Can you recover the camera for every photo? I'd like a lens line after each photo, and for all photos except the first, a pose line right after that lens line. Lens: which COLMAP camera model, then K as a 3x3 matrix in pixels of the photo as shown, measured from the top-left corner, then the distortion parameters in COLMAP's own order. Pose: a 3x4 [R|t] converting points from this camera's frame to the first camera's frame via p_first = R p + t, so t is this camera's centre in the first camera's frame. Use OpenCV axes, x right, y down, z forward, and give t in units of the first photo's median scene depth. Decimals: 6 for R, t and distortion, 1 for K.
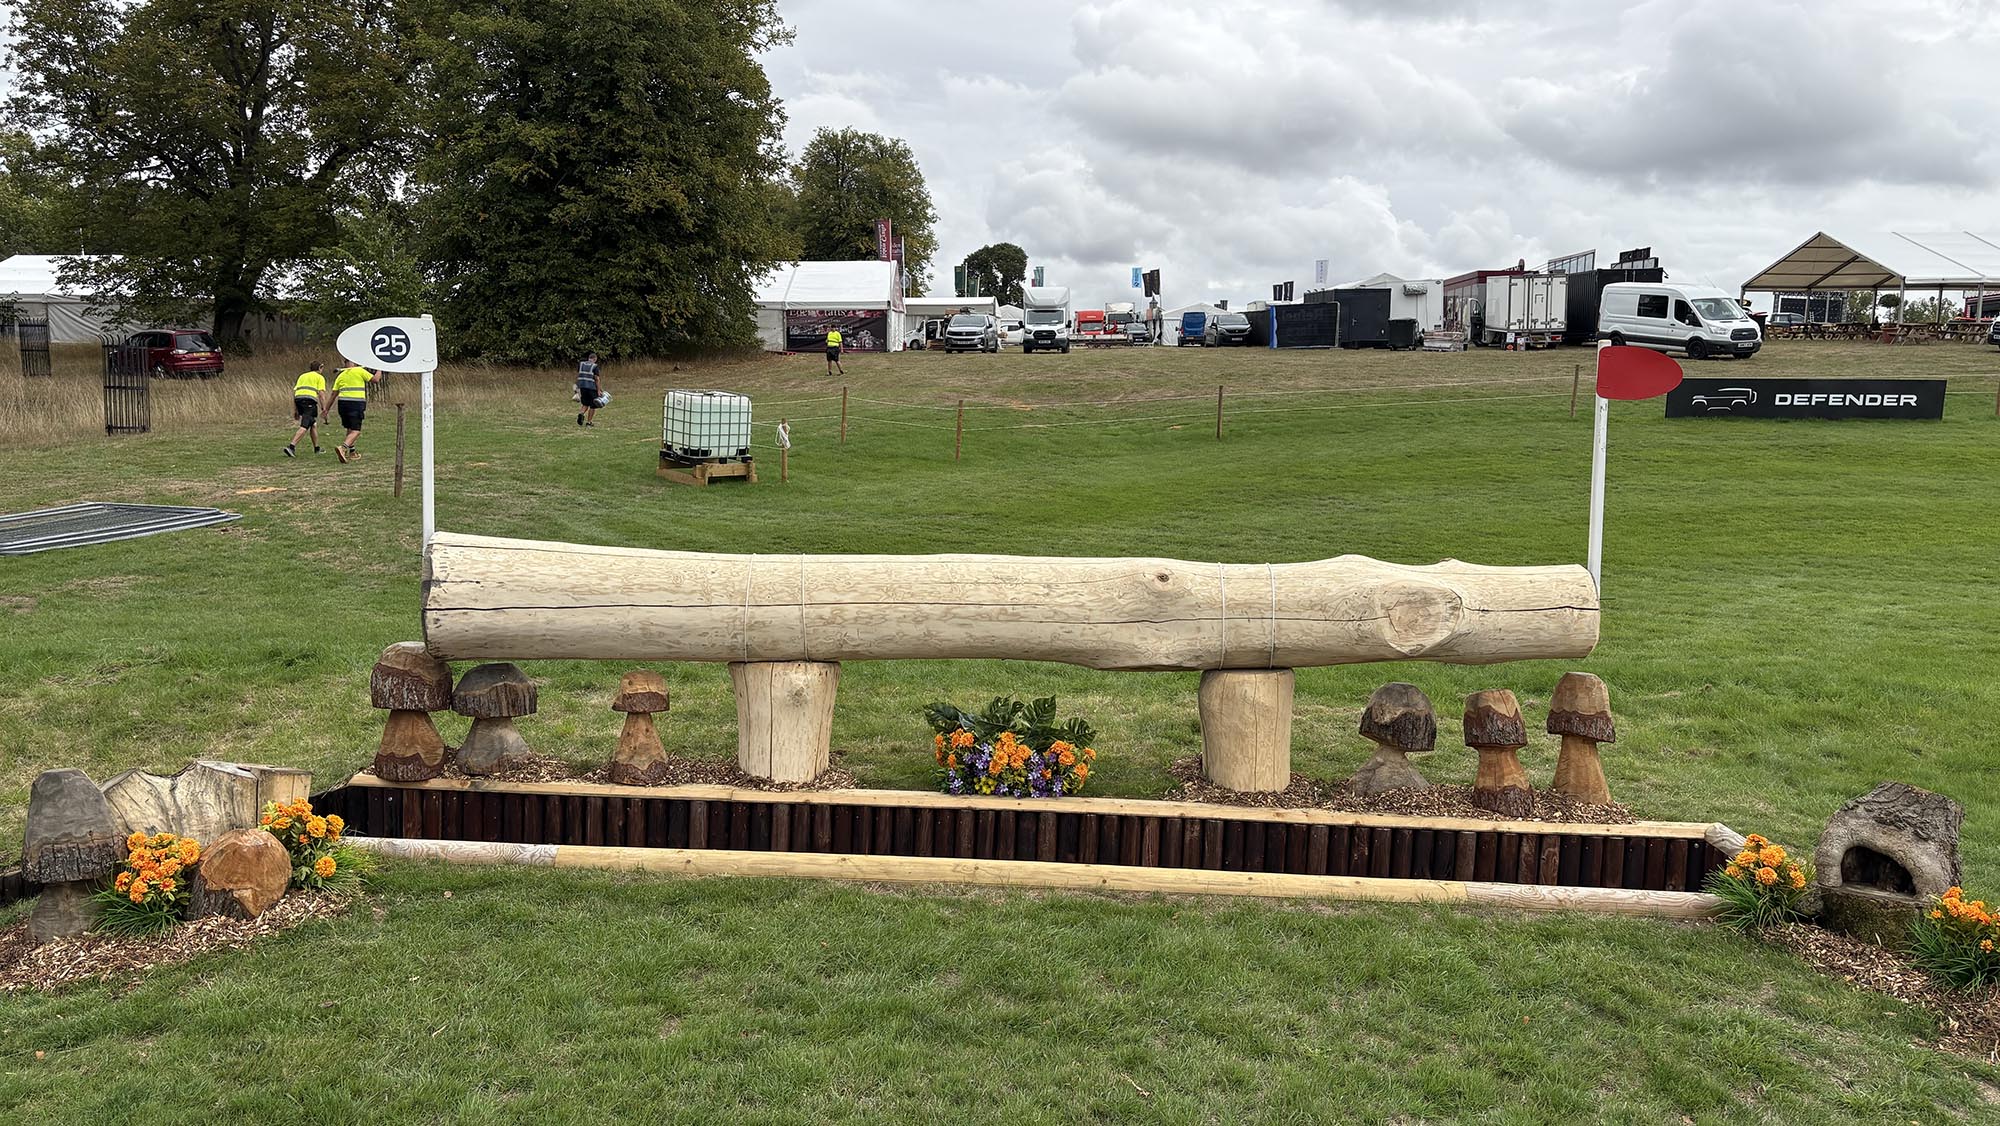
lens RADIAL K [[1520.6, 0, 1000.0], [0, 1520.6, 563.0], [0, 0, 1]] dist [0.084689, -0.083950]
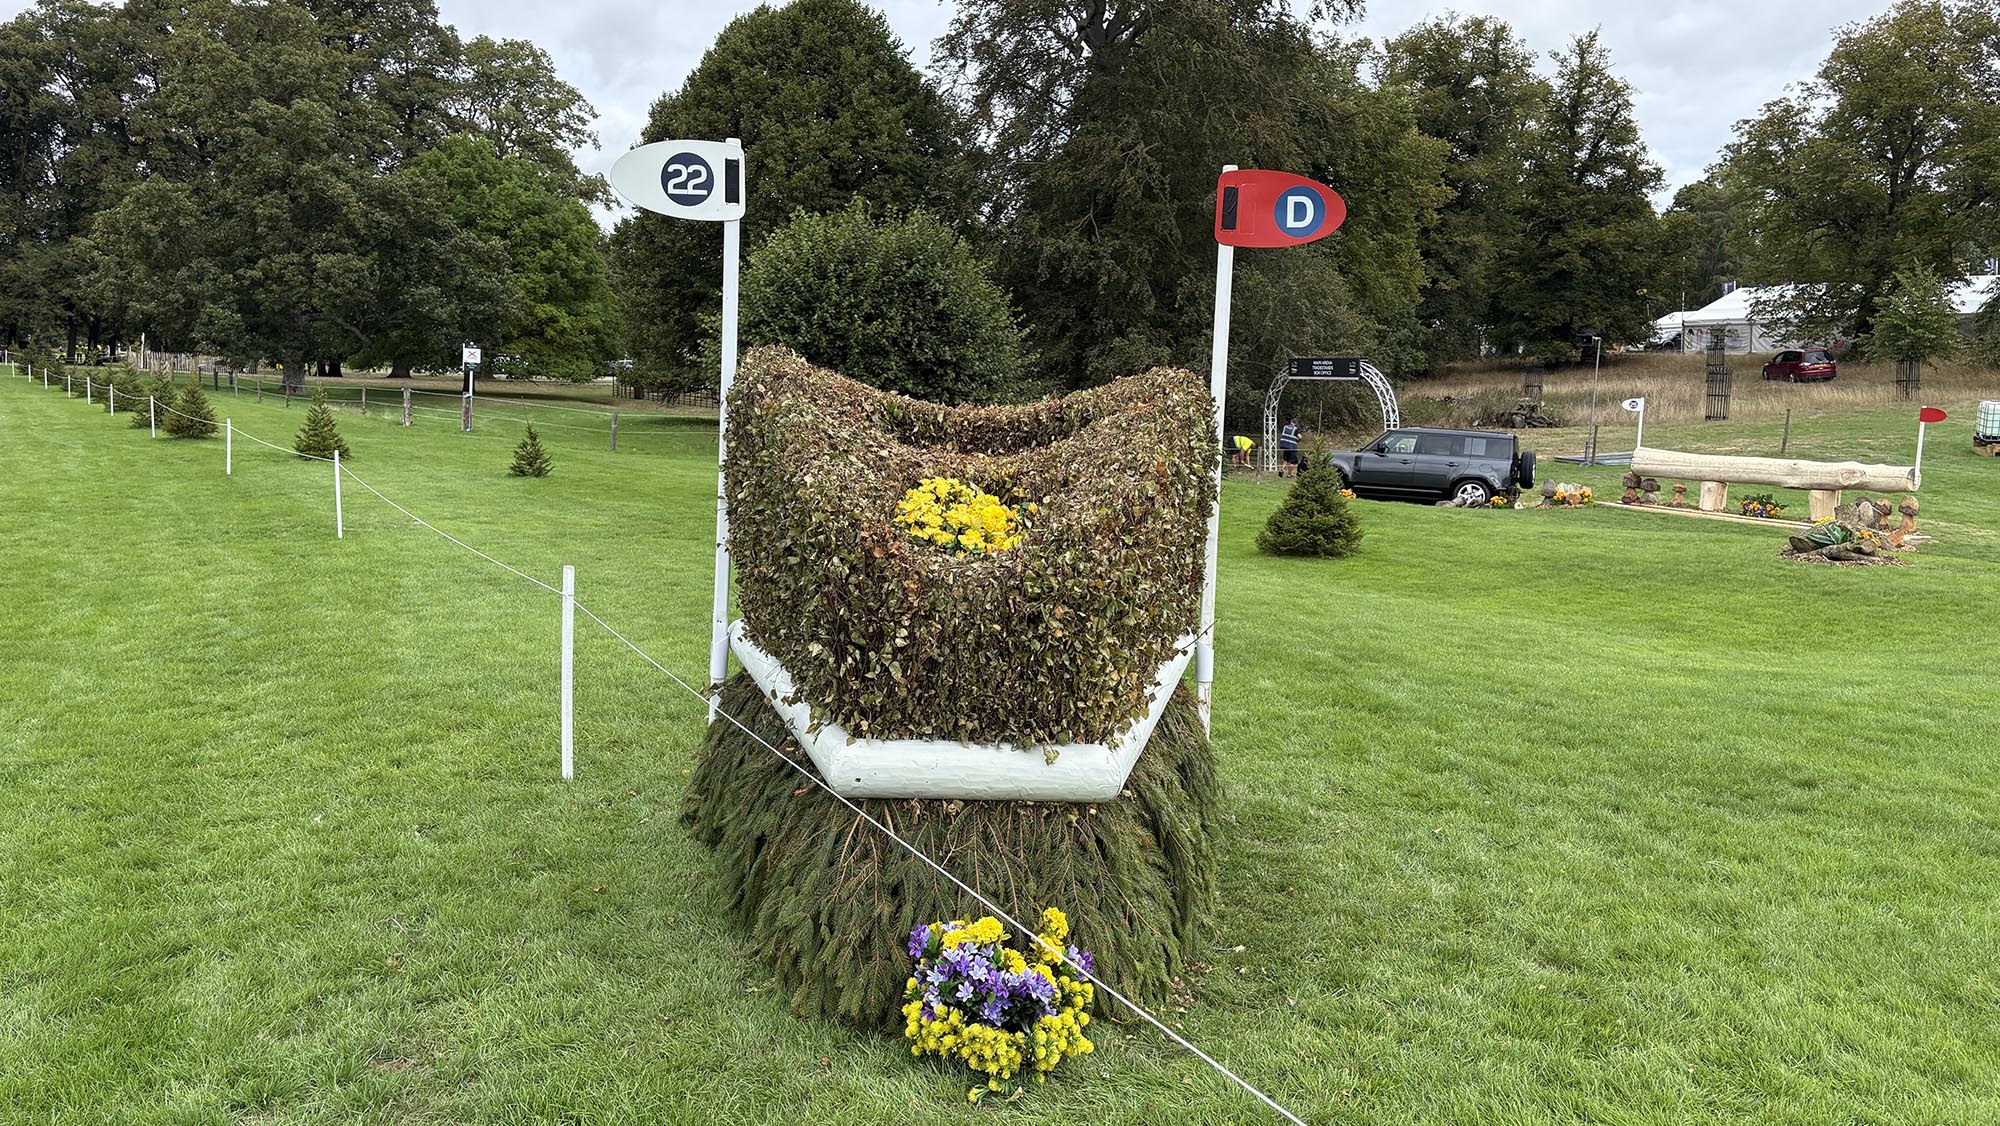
lens RADIAL K [[1520.6, 0, 1000.0], [0, 1520.6, 563.0], [0, 0, 1]] dist [0.084689, -0.083950]
pose [[0.508639, 0.101763, -0.854945, 0.102897], [-0.092163, 0.993720, 0.063450, 0.008168], [0.856033, 0.046521, 0.514824, -0.116128]]
